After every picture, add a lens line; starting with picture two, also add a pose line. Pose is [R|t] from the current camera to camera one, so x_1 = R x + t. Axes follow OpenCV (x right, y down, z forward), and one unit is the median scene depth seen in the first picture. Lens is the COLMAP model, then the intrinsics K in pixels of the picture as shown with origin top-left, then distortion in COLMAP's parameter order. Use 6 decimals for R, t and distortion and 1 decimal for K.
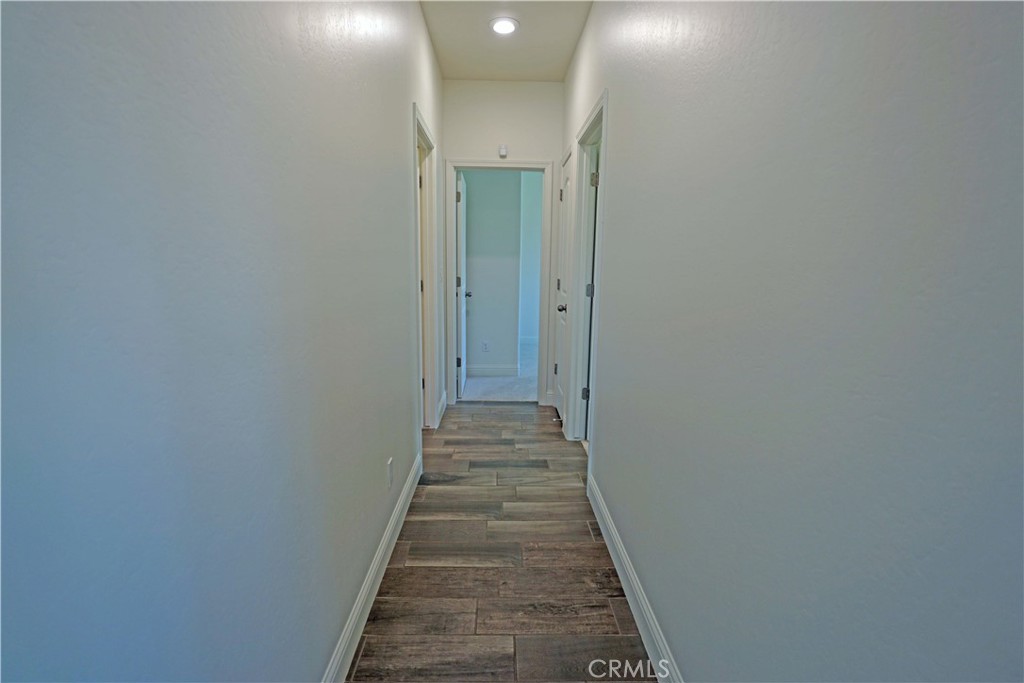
lens RADIAL K [[469.5, 0, 512.7], [0, 469.5, 341.1], [0, 0, 1]] dist [-0.000125, 0.000040]
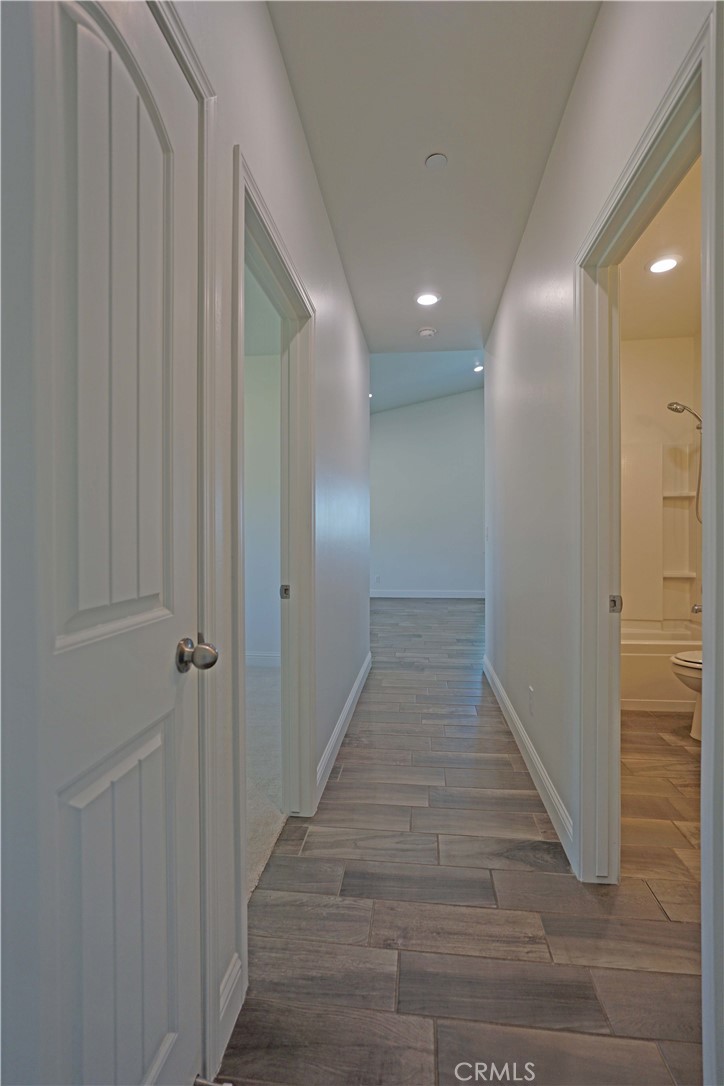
lens RADIAL K [[497.9, 0, 363.9], [0, 497.9, 537.6], [0, 0, 1]] dist [-0.000125, 0.000040]
pose [[-0.989061, -0.024672, 0.145430, -0.020939], [0.002406, 0.983084, 0.183142, -0.227526], [-0.147488, 0.181488, -0.972270, 1.550101]]
